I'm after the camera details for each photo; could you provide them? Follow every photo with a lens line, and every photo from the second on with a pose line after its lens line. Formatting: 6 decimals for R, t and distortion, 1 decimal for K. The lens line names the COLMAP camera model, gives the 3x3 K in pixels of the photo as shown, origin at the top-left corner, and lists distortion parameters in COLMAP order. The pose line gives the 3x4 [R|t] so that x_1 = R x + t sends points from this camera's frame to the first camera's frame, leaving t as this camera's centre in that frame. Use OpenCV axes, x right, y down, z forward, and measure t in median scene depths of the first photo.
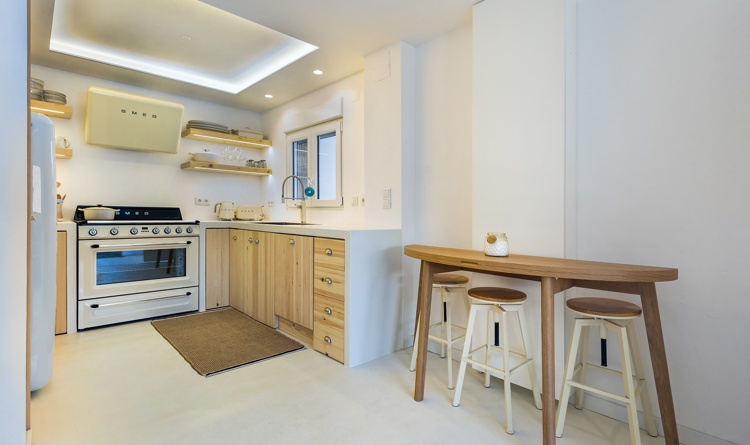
lens RADIAL K [[361.8, 0, 386.2], [0, 361.8, 220.5], [0, 0, 1]] dist [0.010523, -0.000065]
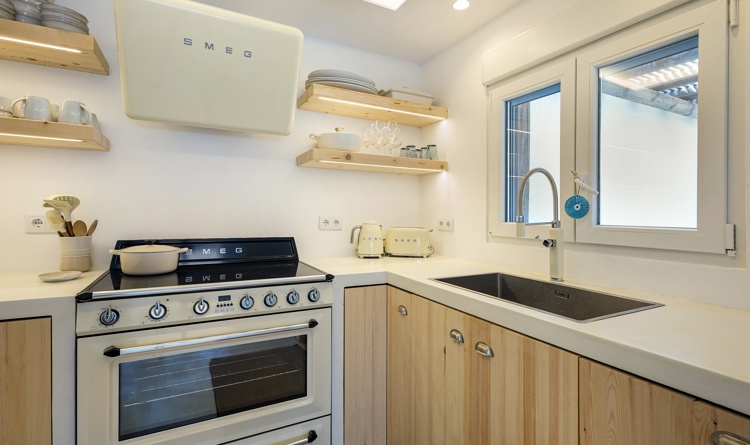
lens RADIAL K [[361.8, 0, 386.2], [0, 361.8, 220.5], [0, 0, 1]] dist [0.010523, -0.000065]
pose [[0.965886, 0.001185, -0.258964, -0.326537], [-0.001685, 0.999997, -0.001708, -0.065002], [0.258962, 0.002086, 0.965885, 0.566610]]
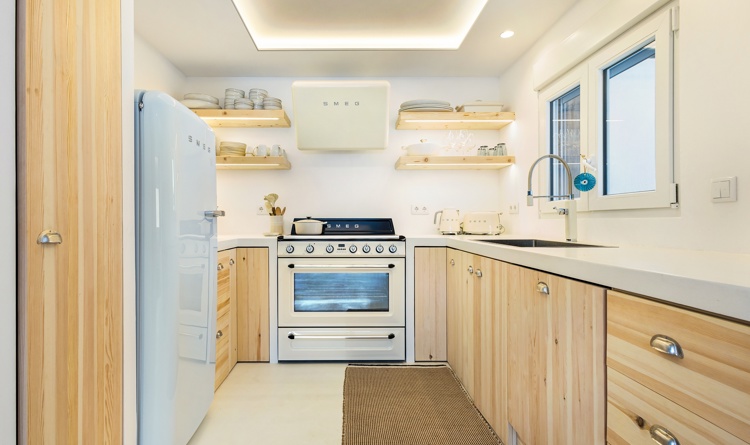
lens RADIAL K [[368.2, 0, 350.5], [0, 368.2, 229.9], [0, 0, 1]] dist [0.011248, 0.000032]
pose [[0.724538, -0.001676, -0.689233, -0.092447], [0.000282, 0.999998, -0.002135, -0.009344], [0.689235, 0.001352, 0.724537, 0.395855]]
